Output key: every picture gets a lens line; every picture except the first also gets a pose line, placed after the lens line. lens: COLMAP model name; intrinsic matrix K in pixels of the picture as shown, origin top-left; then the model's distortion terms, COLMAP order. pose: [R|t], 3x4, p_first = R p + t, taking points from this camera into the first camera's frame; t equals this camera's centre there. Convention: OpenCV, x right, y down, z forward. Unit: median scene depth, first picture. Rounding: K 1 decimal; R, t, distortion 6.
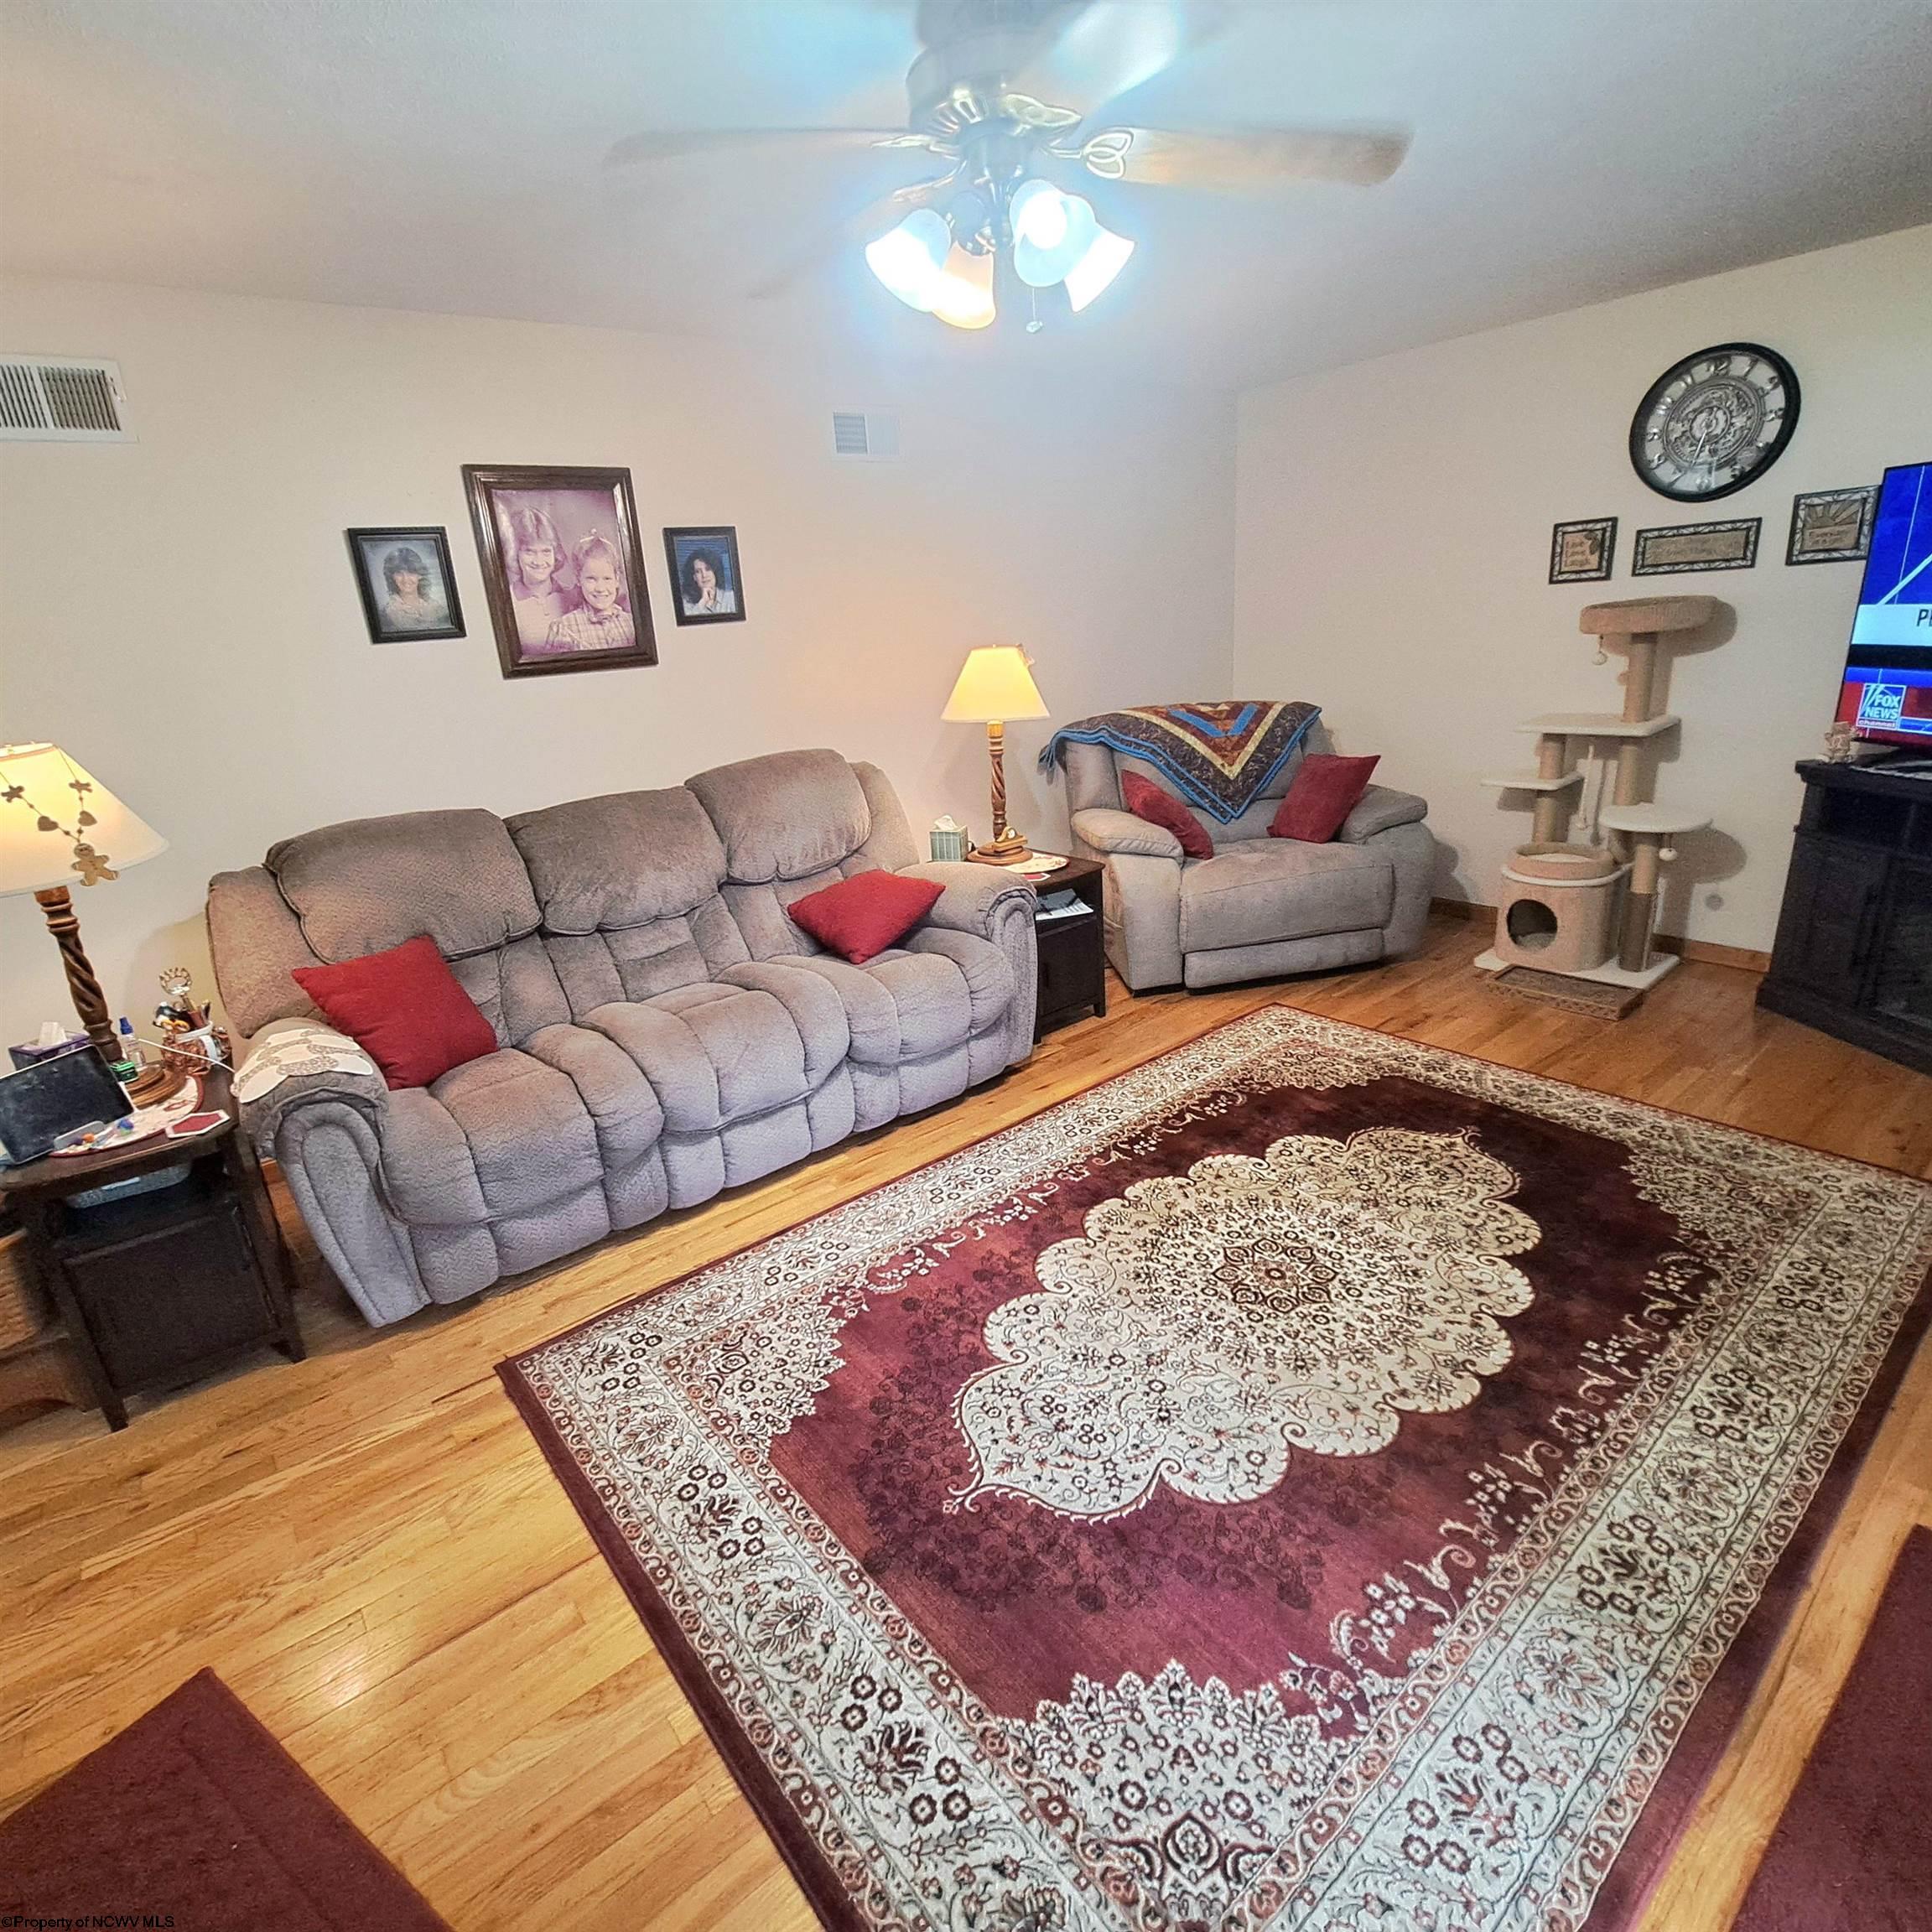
lens RADIAL K [[1016.7, 0, 944.1], [0, 1016.7, 969.4], [0, 0, 1]] dist [-0.008143, -0.006233]
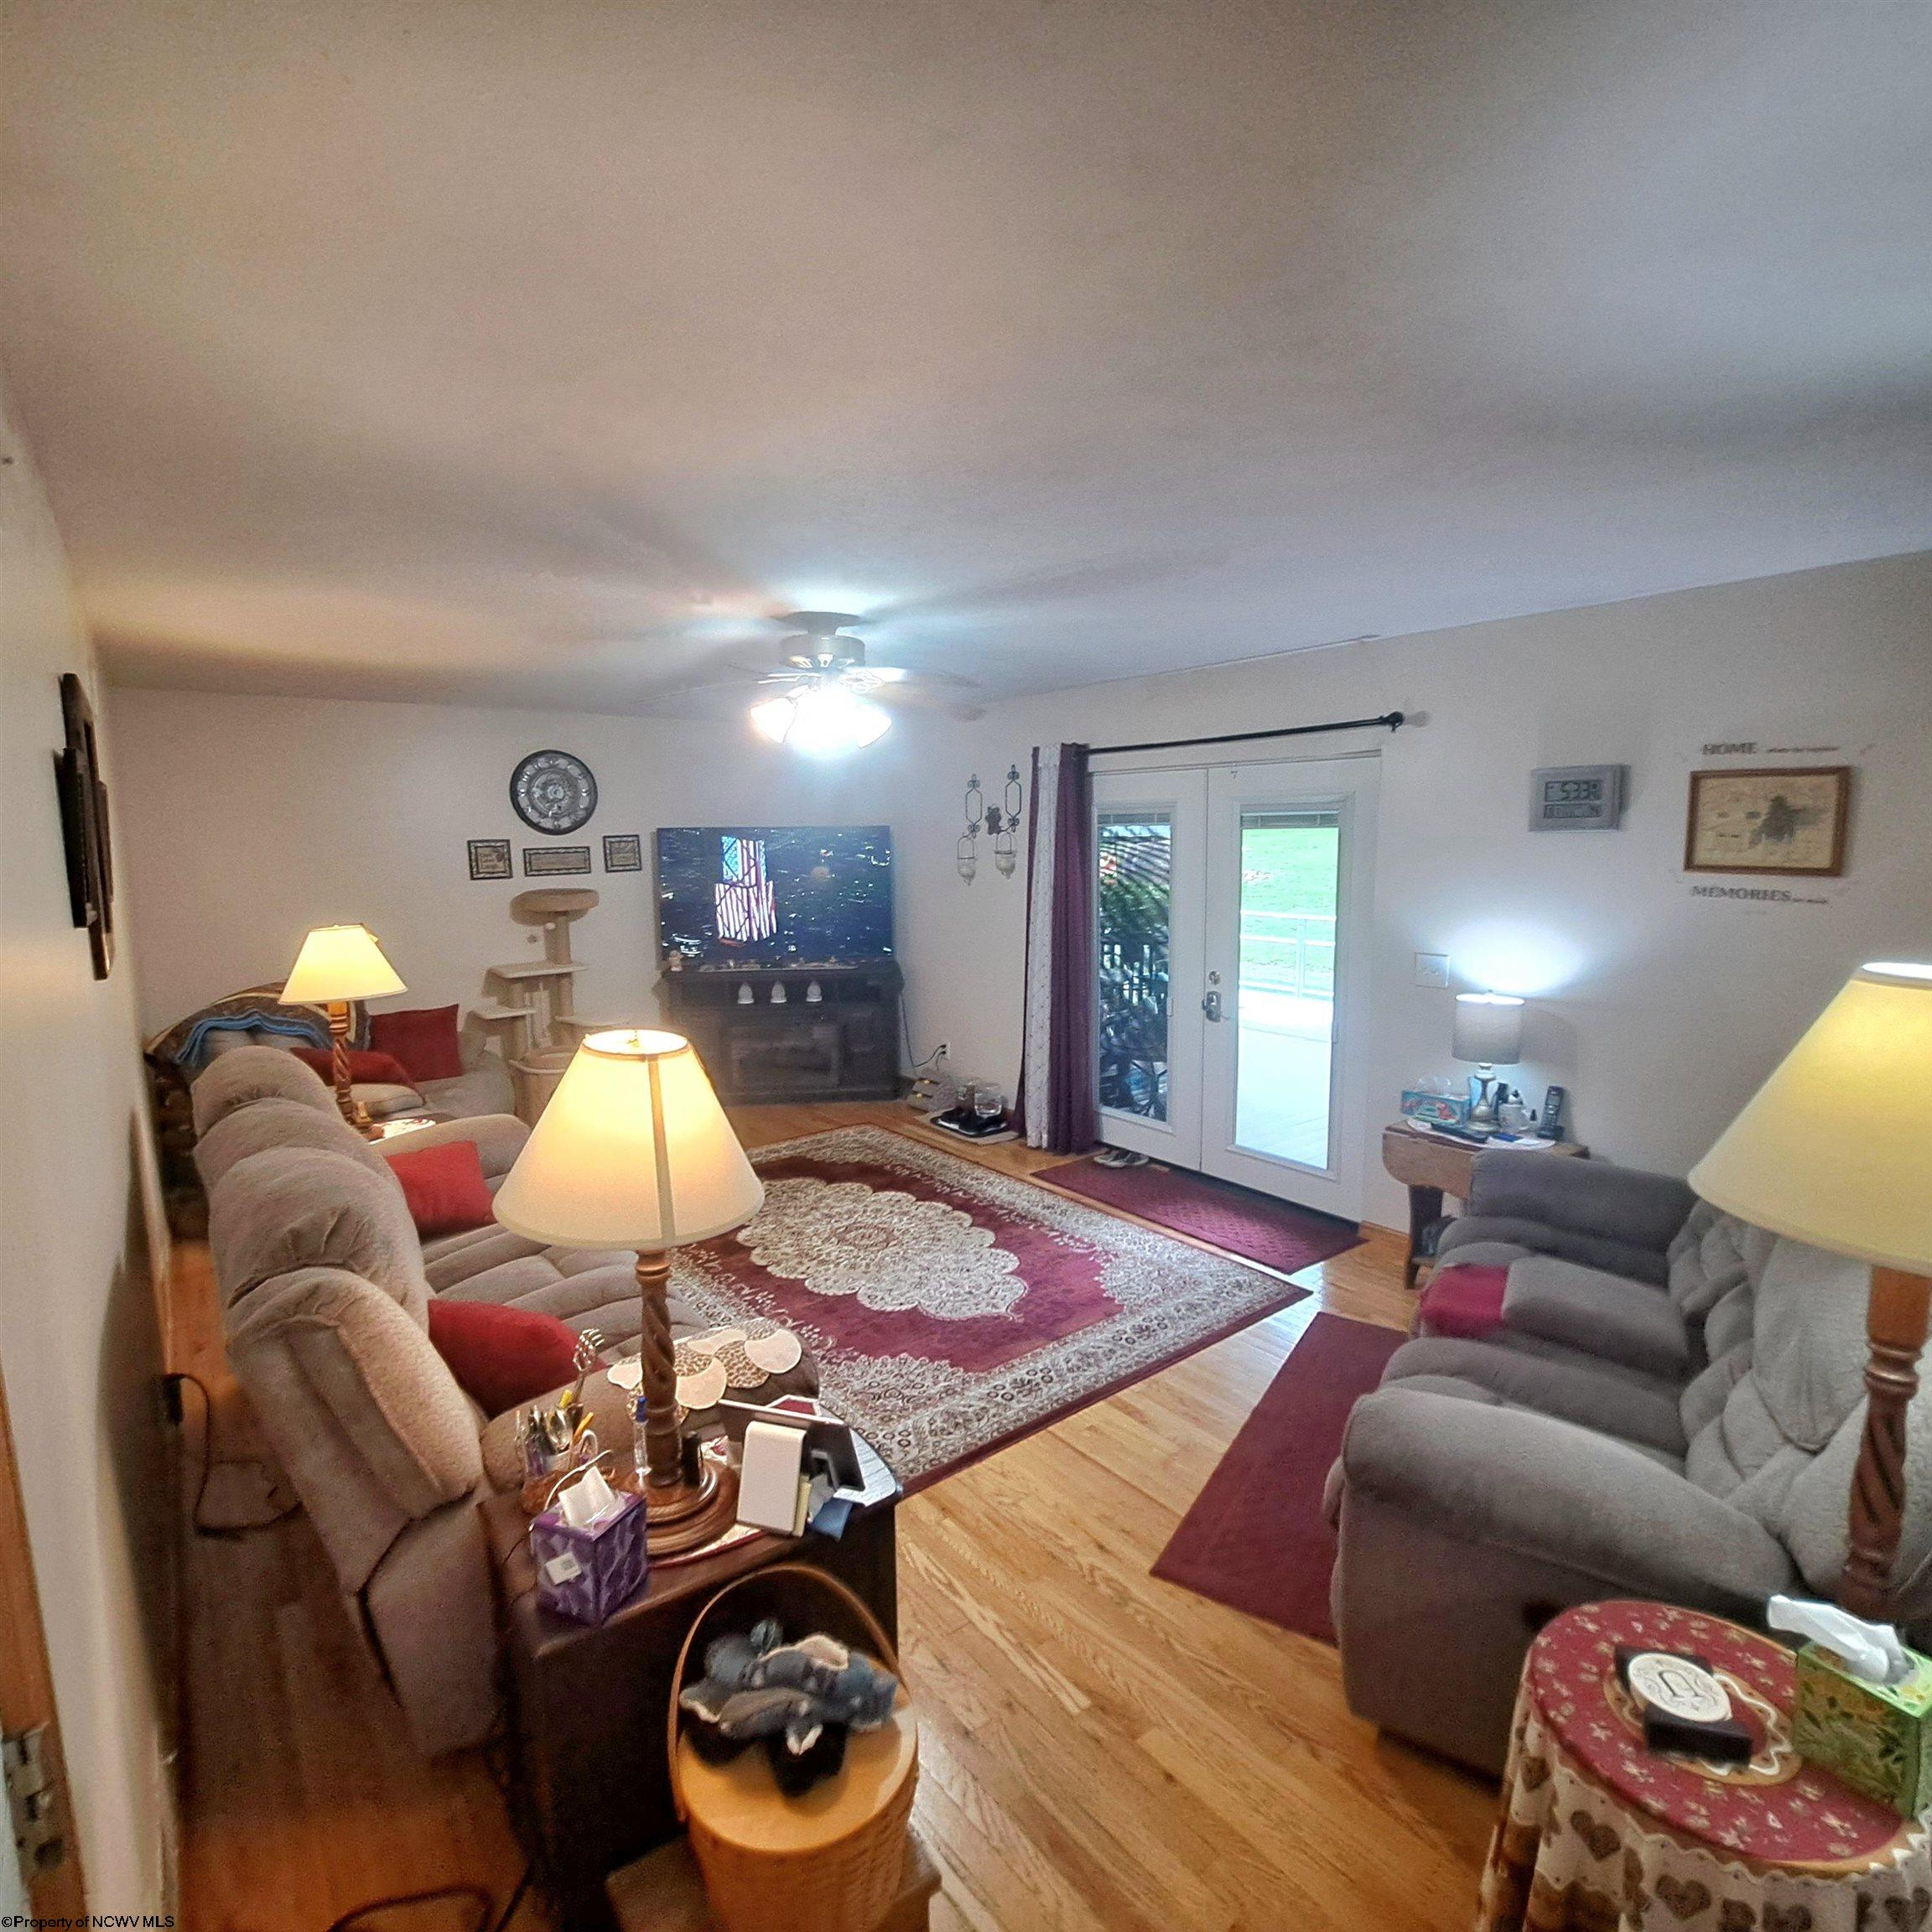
lens RADIAL K [[1016.7, 0, 944.1], [0, 1016.7, 969.4], [0, 0, 1]] dist [-0.008143, -0.006233]
pose [[0.017923, -0.061654, 0.997937, -1.384296], [0.337581, 0.939859, 0.052003, -0.187291], [-0.941126, 0.335952, 0.037658, 0.604198]]
